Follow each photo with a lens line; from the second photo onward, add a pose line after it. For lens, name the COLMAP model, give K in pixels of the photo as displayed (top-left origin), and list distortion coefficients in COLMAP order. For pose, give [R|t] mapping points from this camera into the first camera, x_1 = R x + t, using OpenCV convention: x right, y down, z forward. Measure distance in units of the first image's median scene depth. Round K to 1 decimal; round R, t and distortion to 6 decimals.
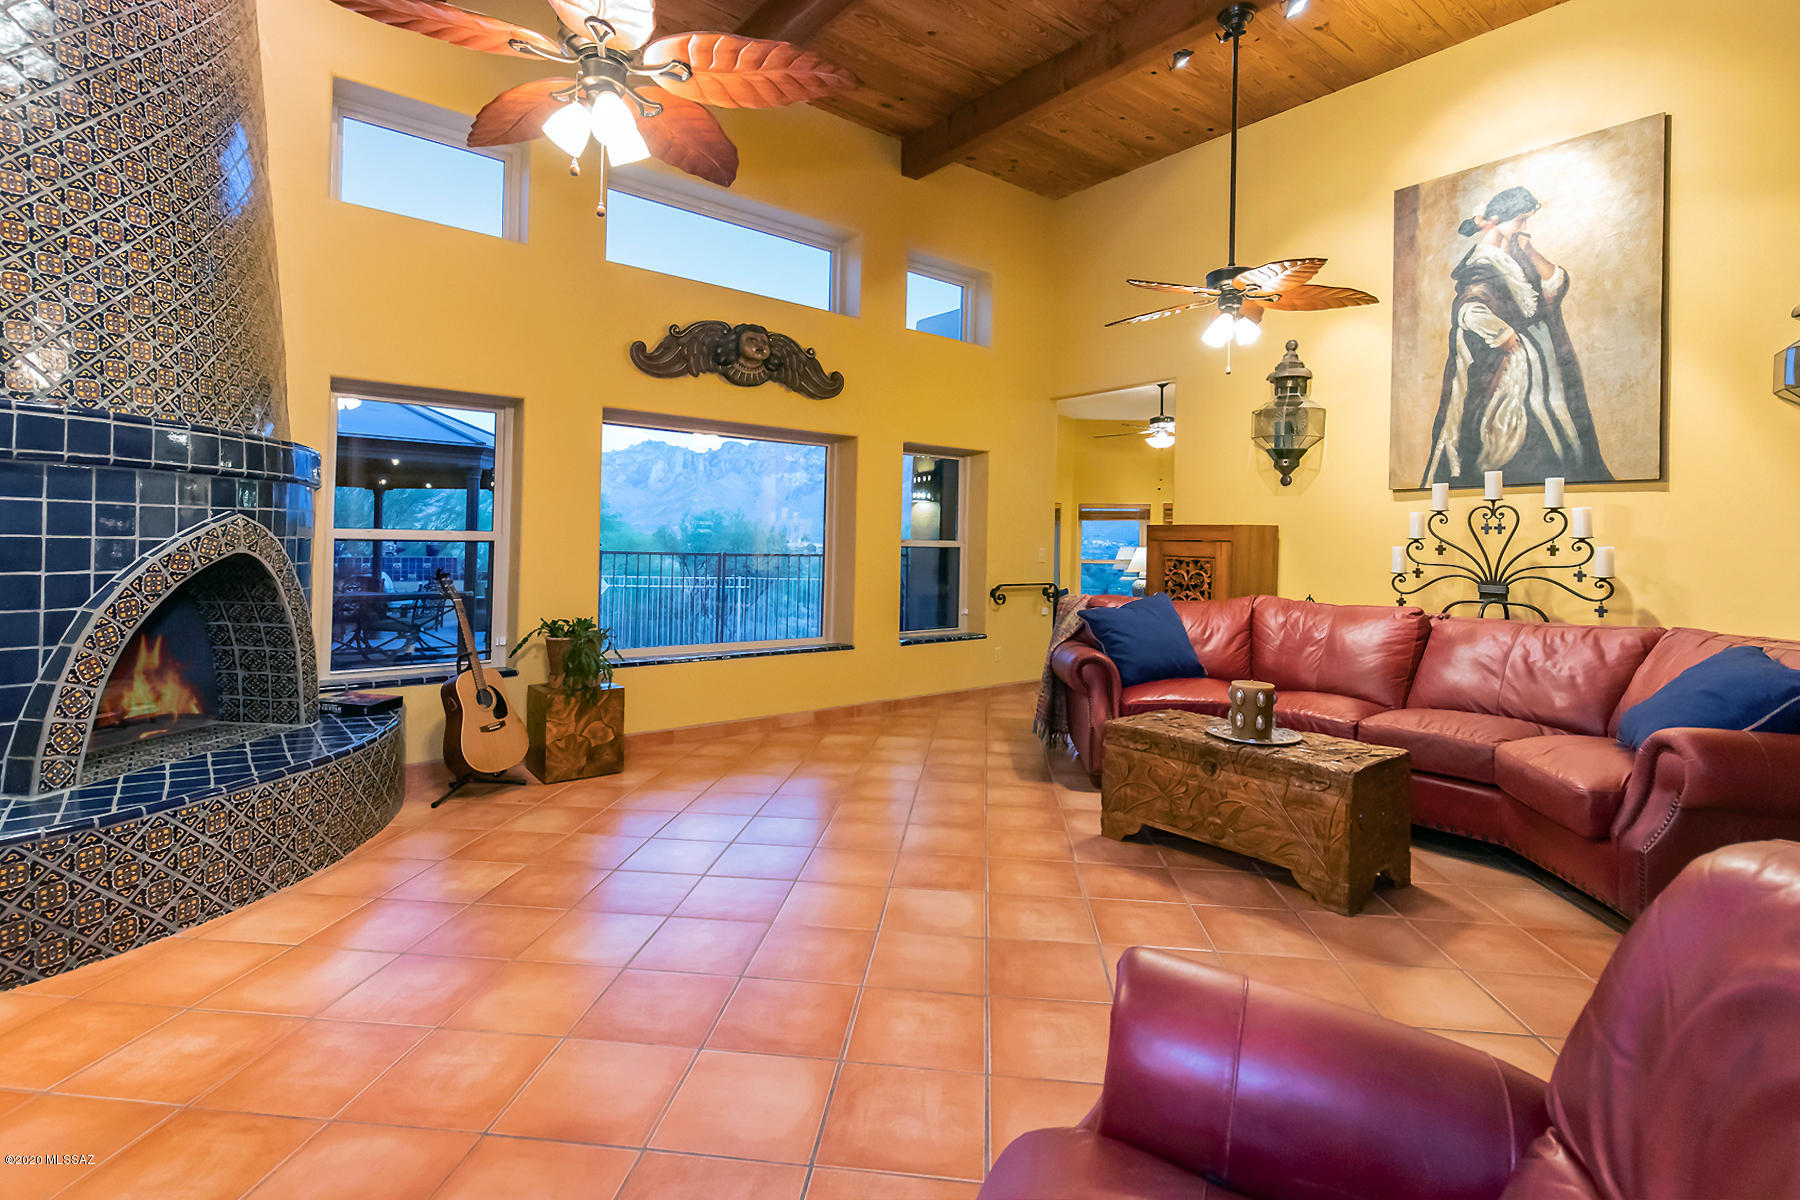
lens RADIAL K [[876.2, 0, 902.7], [0, 876.2, 547.4], [0, 0, 1]] dist [-0.001646, -0.000407]
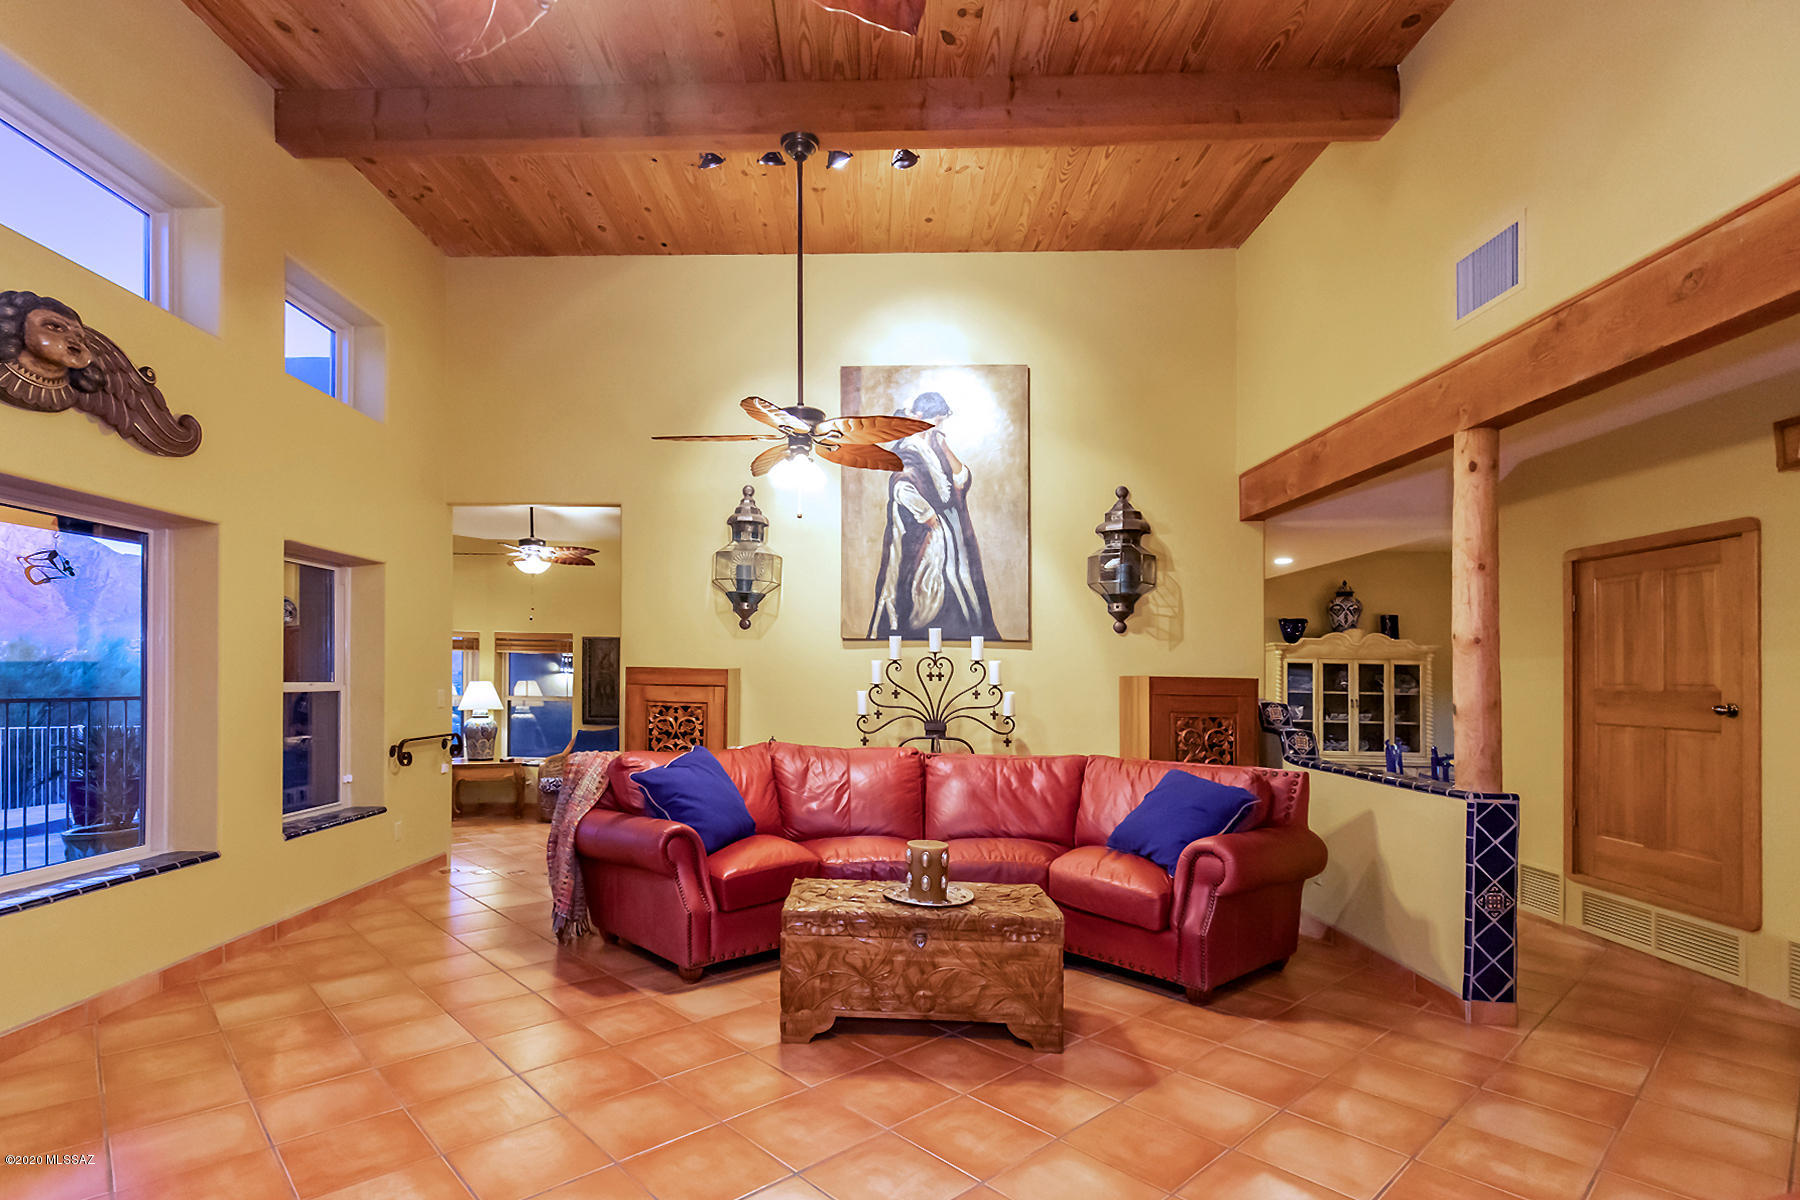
lens RADIAL K [[861.6, 0, 897.5], [0, 861.6, 685.3], [0, 0, 1]] dist [0.003823, 0.000221]
pose [[0.665206, -0.006041, 0.746635, -0.222862], [-0.005202, 0.999906, 0.012725, -0.022595], [-0.746642, -0.012349, 0.665112, 0.243791]]
